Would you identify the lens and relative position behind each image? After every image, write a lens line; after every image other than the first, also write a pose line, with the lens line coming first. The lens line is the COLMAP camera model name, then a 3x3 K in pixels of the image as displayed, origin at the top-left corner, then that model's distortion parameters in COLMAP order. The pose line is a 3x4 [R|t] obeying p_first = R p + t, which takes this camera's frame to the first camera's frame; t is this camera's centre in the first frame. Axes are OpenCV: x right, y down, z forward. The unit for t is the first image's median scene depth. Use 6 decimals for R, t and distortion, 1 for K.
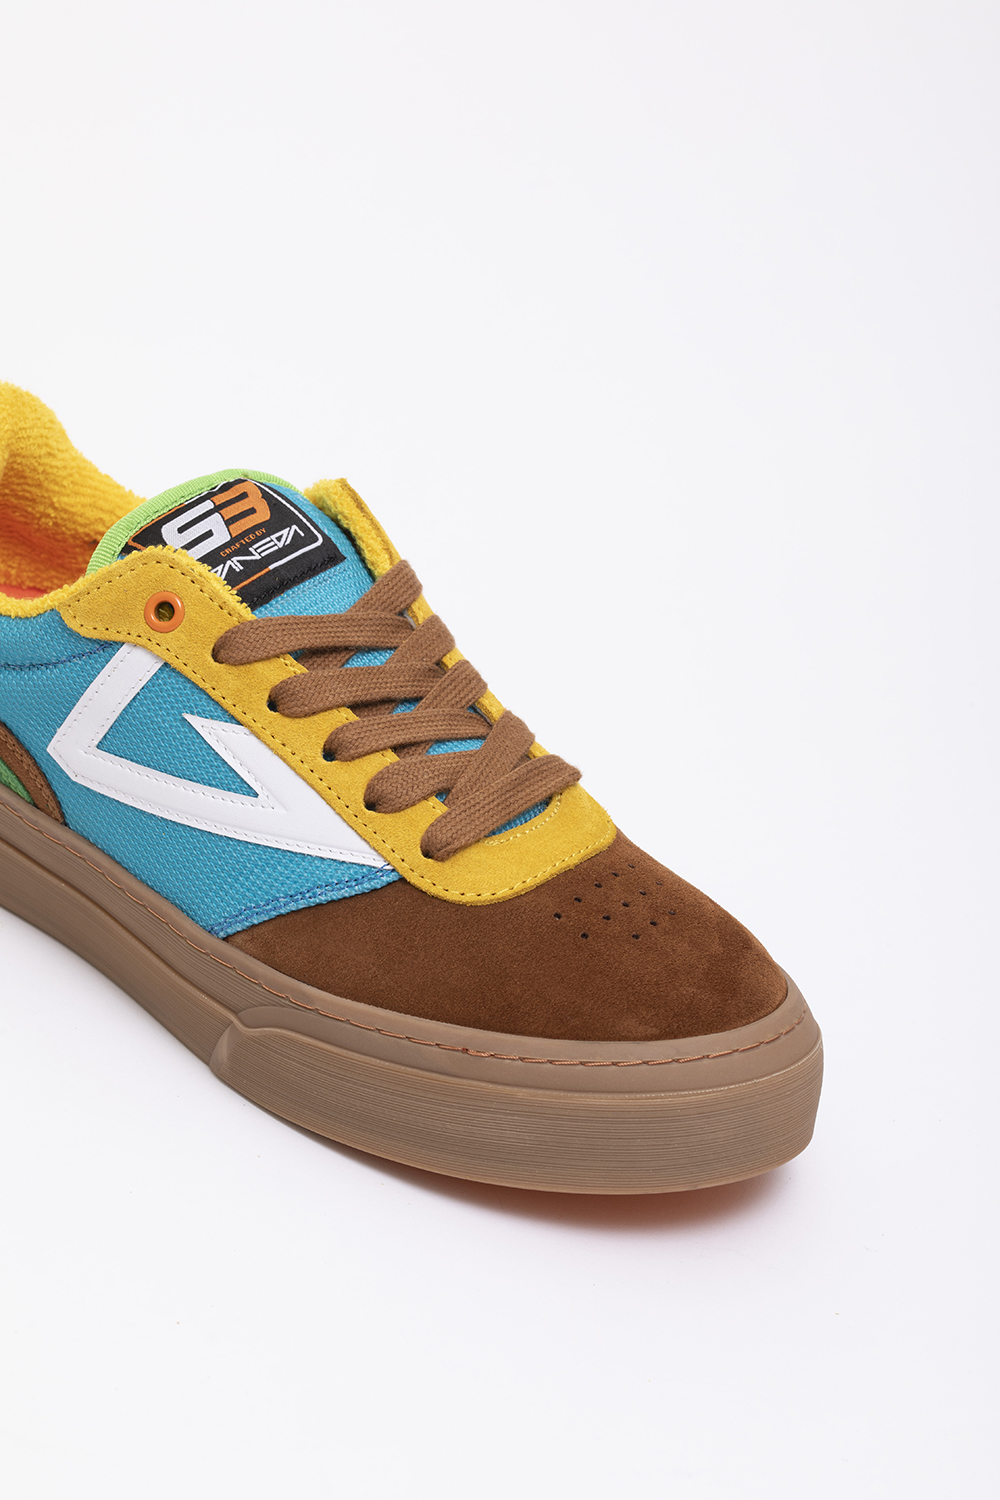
lens RADIAL K [[4543.4, 0, 500.0], [0, 4543.4, 750.0], [0, 0, 1]] dist [0.067369, -39.547472]
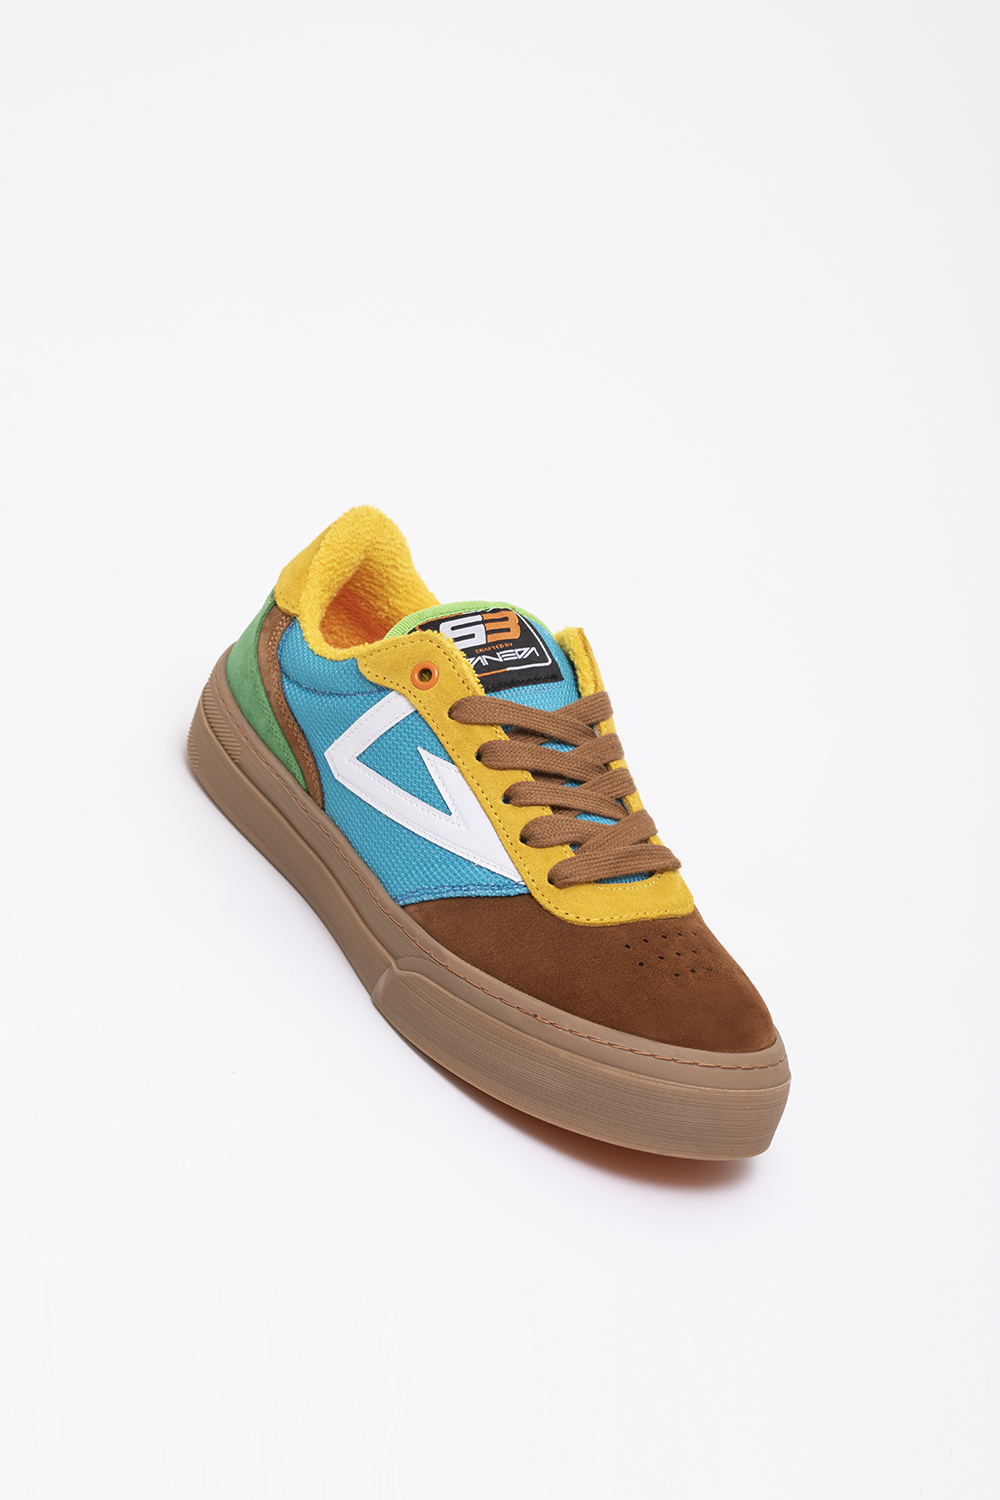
lens RADIAL K [[4543.4, 0, 500.0], [0, 4543.4, 750.0], [0, 0, 1]] dist [0.067369, -39.547472]
pose [[0.950837, 0.248283, -0.185106, 0.217751], [-0.270003, 0.957353, -0.102830, 0.131904], [0.151681, 0.147754, 0.977324, -0.386091]]
